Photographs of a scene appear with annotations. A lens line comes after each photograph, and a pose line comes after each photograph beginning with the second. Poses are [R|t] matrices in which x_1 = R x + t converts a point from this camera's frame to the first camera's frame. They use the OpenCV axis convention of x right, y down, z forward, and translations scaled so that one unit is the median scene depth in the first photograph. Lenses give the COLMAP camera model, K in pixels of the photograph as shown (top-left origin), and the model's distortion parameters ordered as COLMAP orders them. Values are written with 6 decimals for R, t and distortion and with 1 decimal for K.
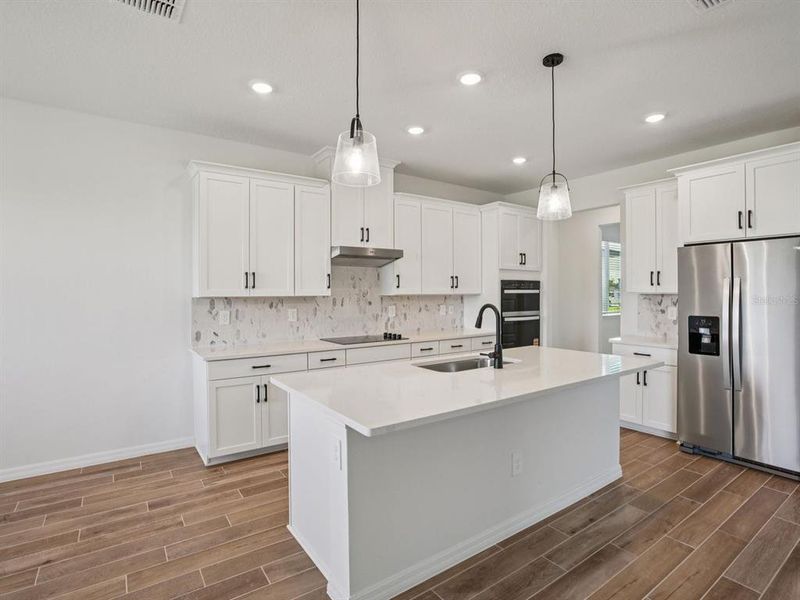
lens RADIAL K [[411.7, 0, 401.1], [0, 411.7, 294.7], [0, 0, 1]] dist [-0.028820, 0.003001]
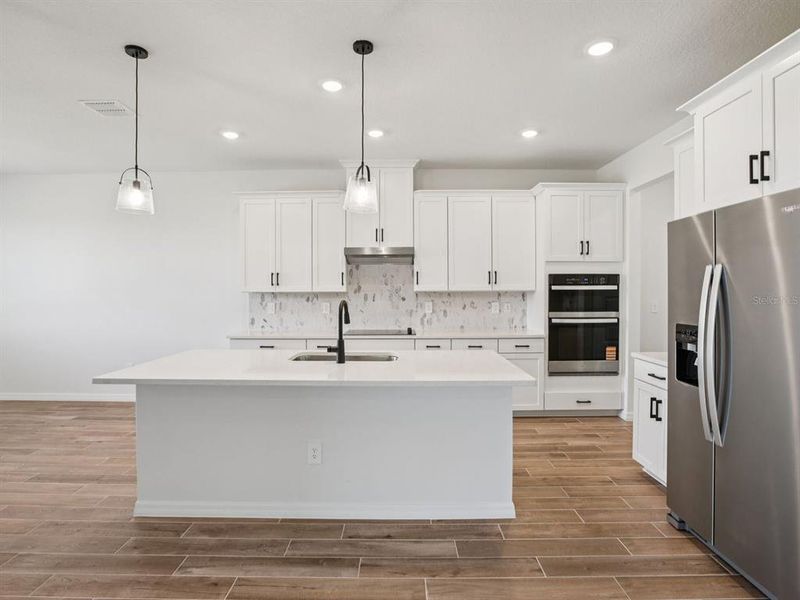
lens RADIAL K [[411.7, 0, 394.6], [0, 411.7, 294.4], [0, 0, 1]] dist [-0.028820, 0.003001]
pose [[0.814254, 0.007476, -0.580460, 0.503622], [-0.002827, 0.999956, 0.008914, -0.000506], [0.580501, -0.005618, 0.814240, 0.129295]]
